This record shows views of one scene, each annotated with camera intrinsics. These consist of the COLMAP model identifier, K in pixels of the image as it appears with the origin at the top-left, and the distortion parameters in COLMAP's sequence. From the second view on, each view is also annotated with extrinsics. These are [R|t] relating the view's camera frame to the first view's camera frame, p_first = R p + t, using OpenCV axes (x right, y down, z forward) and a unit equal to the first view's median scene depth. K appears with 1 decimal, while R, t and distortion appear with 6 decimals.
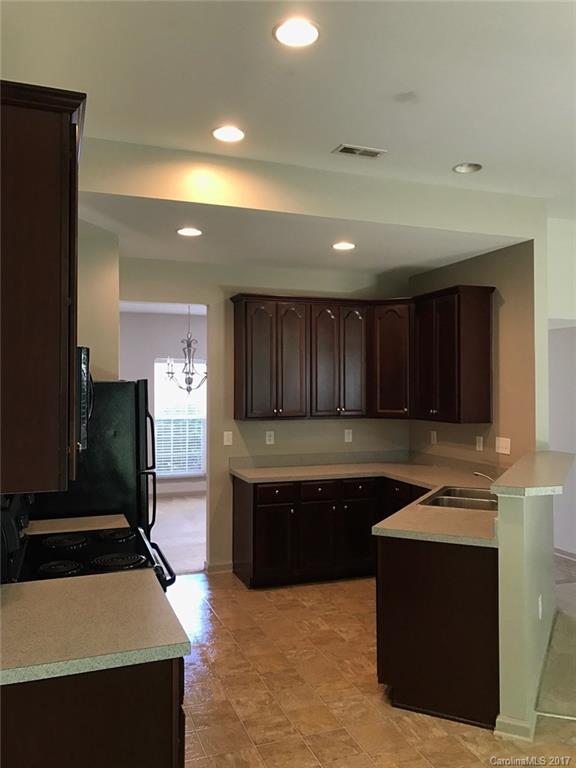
lens RADIAL K [[622.3, 0, 288.9], [0, 622.3, 386.5], [0, 0, 1]] dist [0.012962, 0.004831]
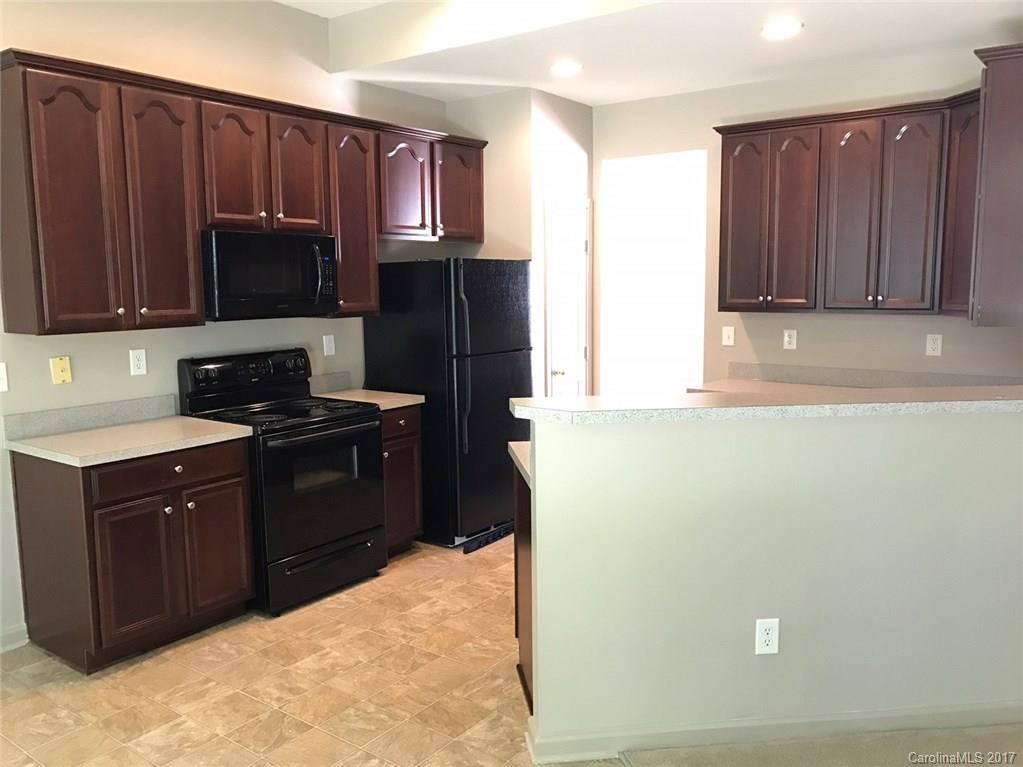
lens RADIAL K [[828.9, 0, 517.4], [0, 828.9, 388.7], [0, 0, 1]] dist [0.012962, 0.004831]
pose [[0.545884, 0.106629, -0.831048, 0.602260], [0.016175, 0.990343, 0.137692, 0.006717], [0.837704, -0.088606, 0.538888, 0.273125]]
